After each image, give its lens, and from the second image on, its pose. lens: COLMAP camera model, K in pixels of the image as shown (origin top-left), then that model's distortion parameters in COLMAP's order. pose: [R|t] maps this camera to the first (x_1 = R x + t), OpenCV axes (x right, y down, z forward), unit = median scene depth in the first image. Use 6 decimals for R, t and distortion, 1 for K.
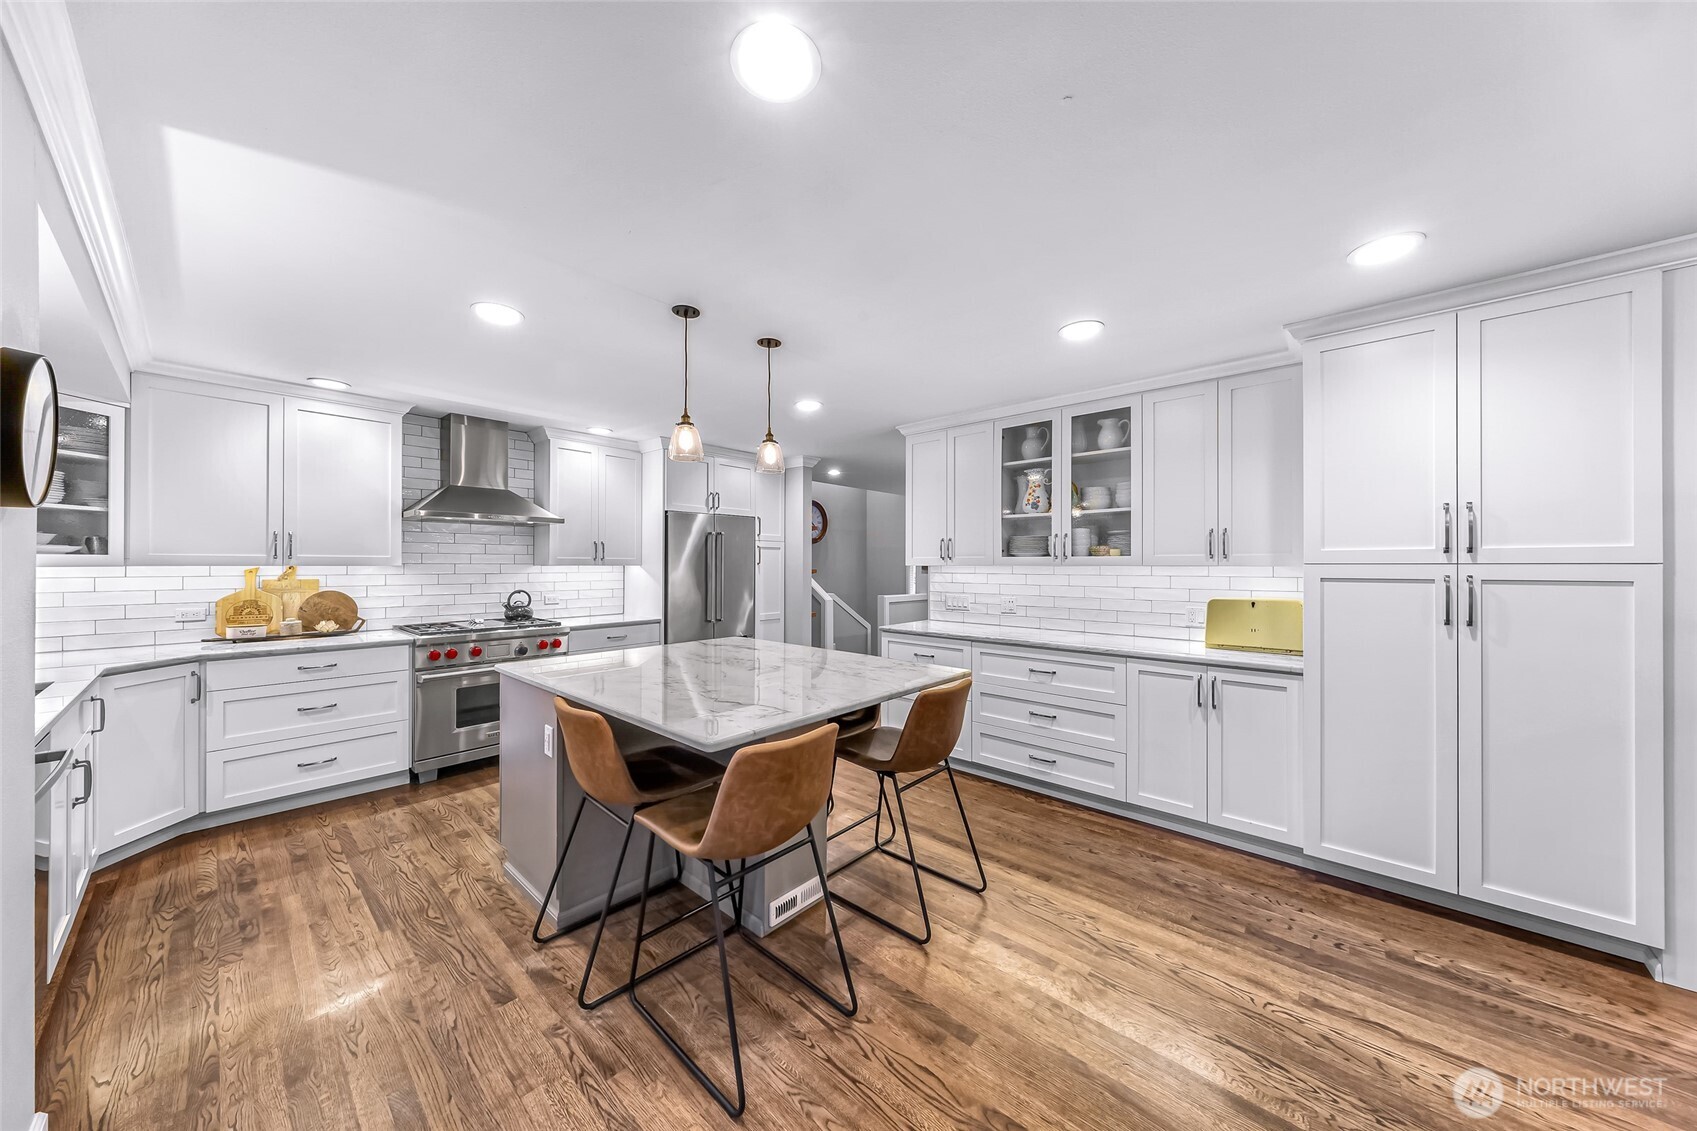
lens RADIAL K [[556.5, 0, 848.5], [0, 556.5, 565.5], [0, 0, 1]] dist [0.000697, 0.000032]
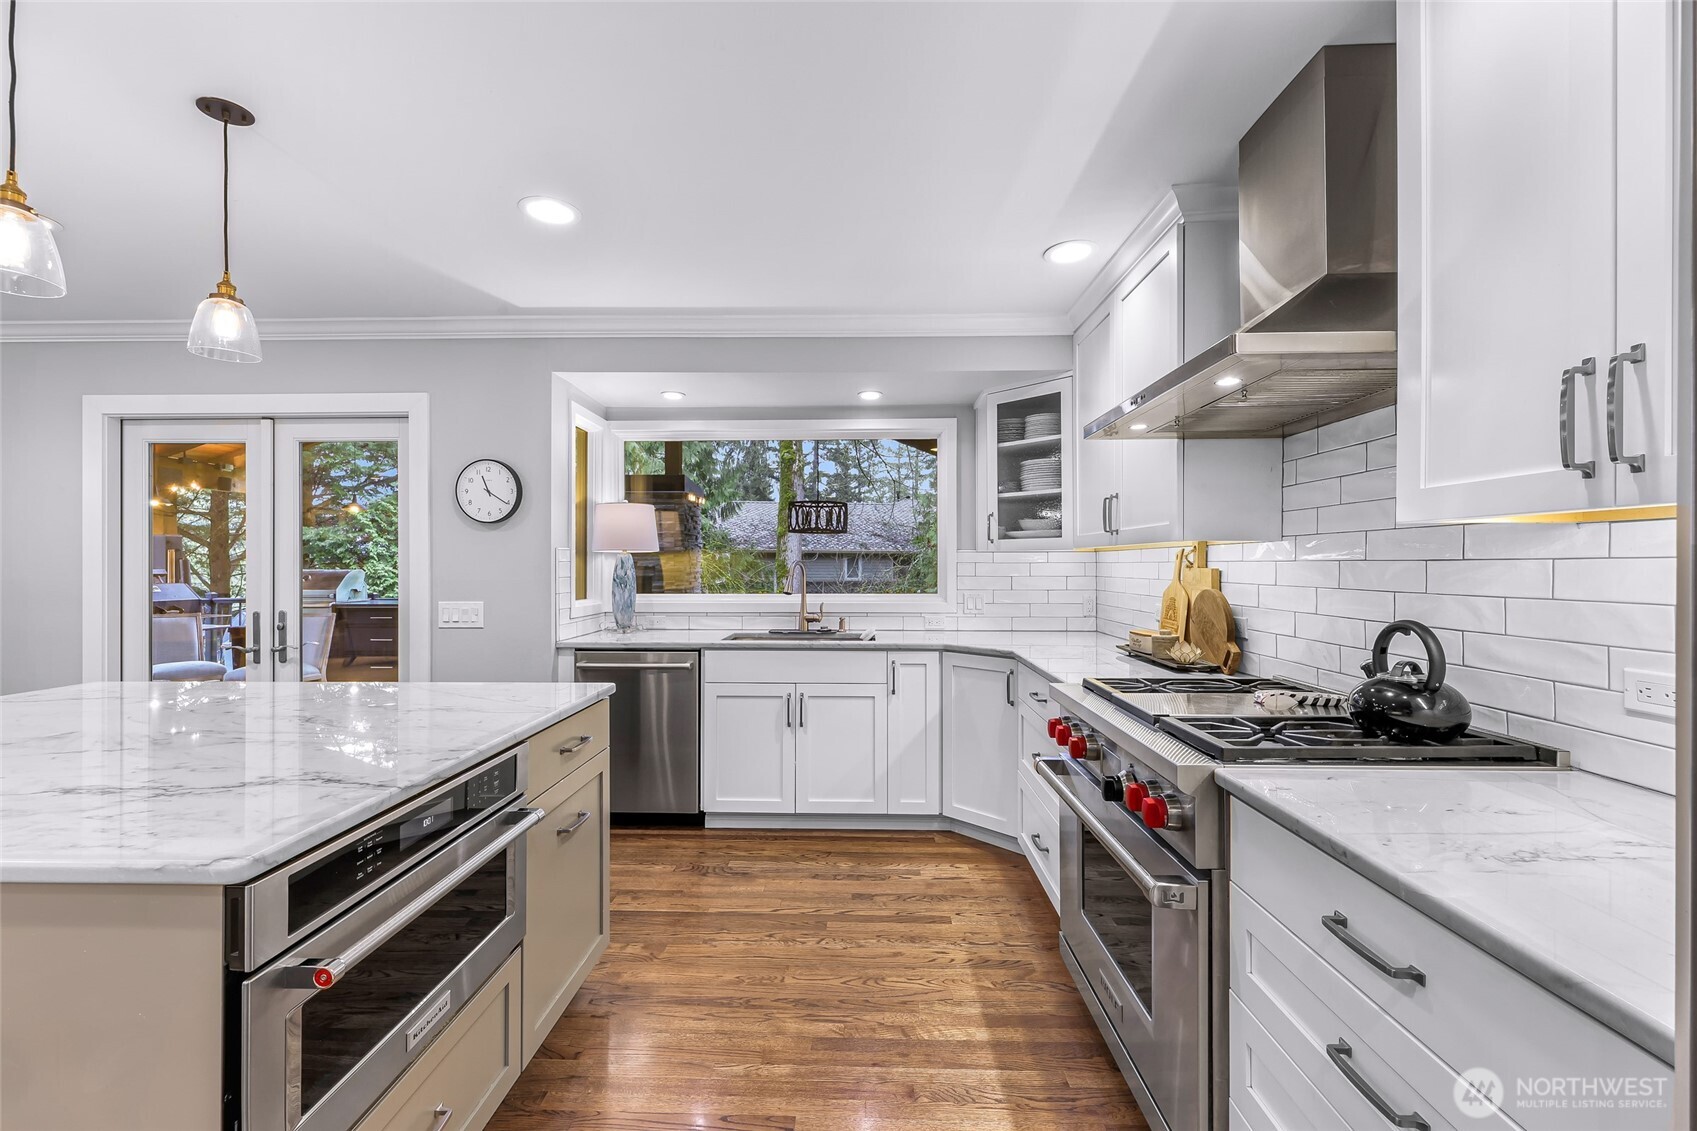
lens RADIAL K [[725.8, 0, 848.5], [0, 725.8, 565.5], [0, 0, 1]] dist [0.001018, 0.000051]
pose [[-0.773680, -0.000426, -0.633576, -0.202936], [0.000077, 1.000000, -0.000767, 0.022624], [0.633576, -0.000642, -0.773680, 1.322454]]
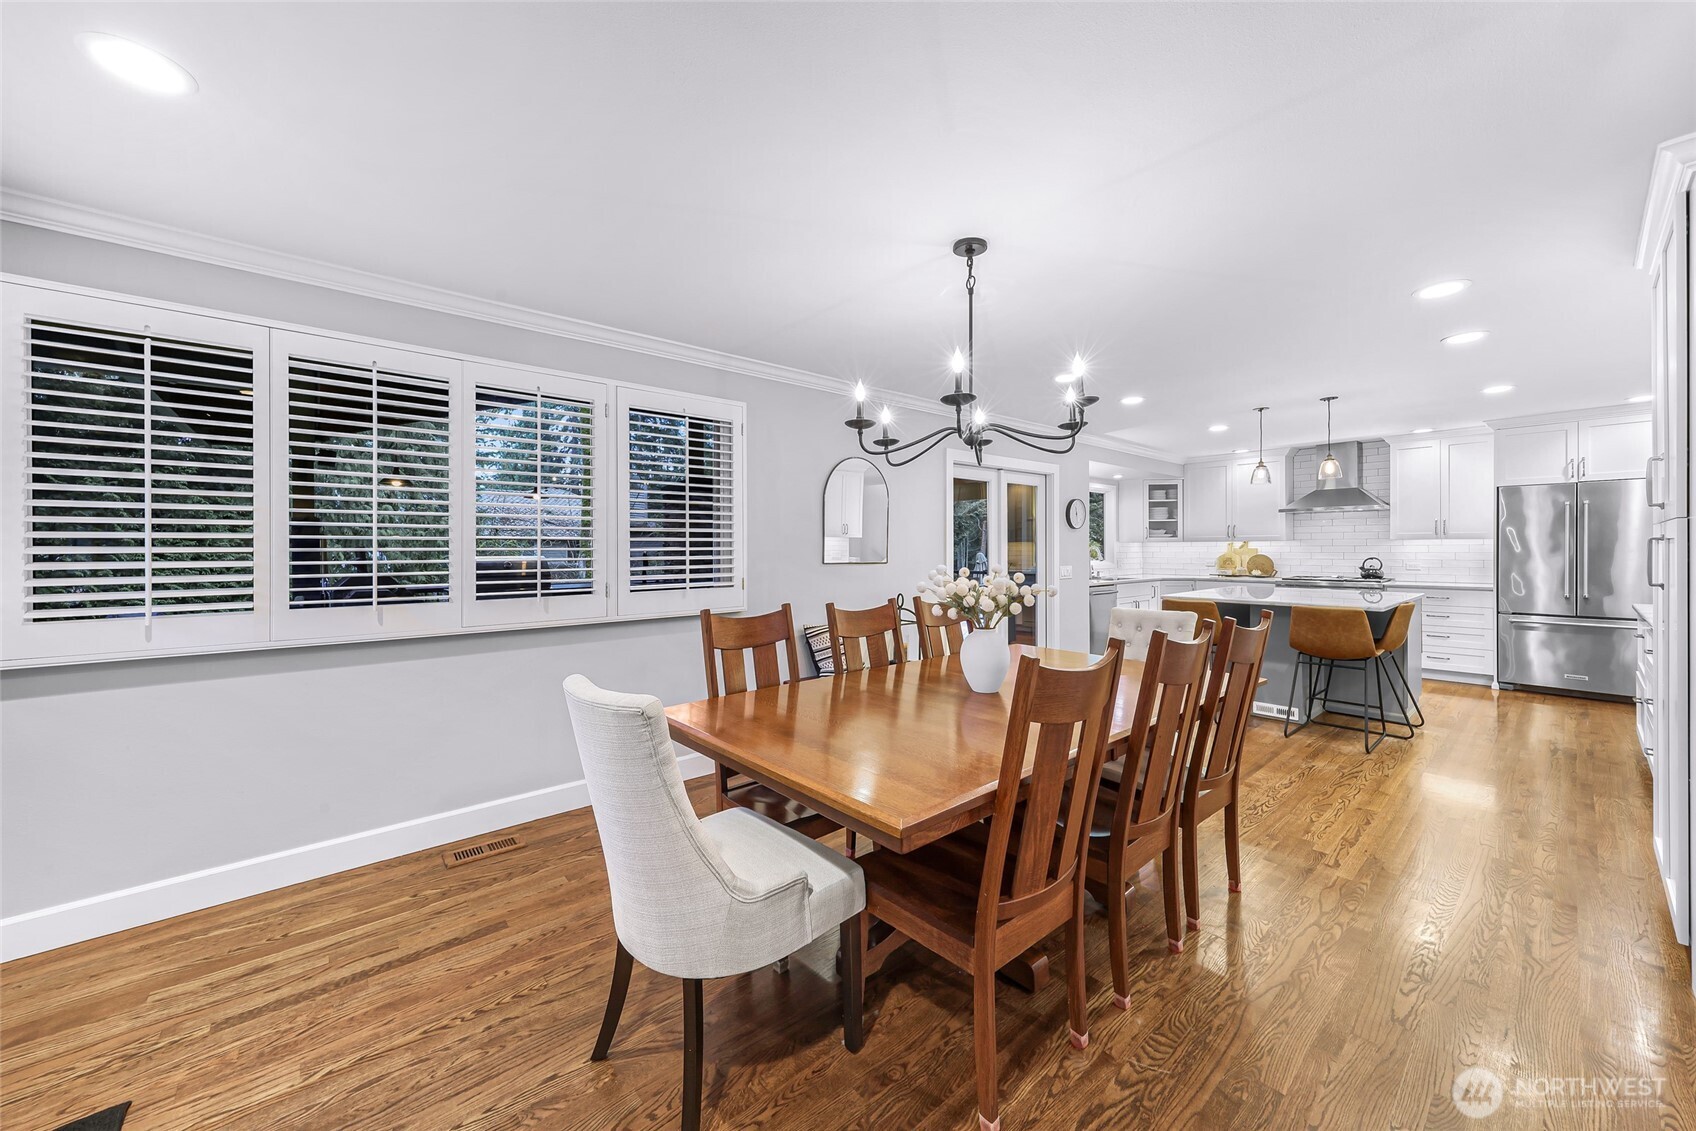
lens RADIAL K [[645.4, 0, 853.5], [0, 645.4, 549.0], [0, 0, 1]] dist [0.014216, 0.000200]
pose [[-0.121049, 0.003399, -0.992641, 1.424230], [0.005815, 0.999979, 0.002715, 0.013527], [0.992629, -0.005444, -0.121066, -0.109157]]
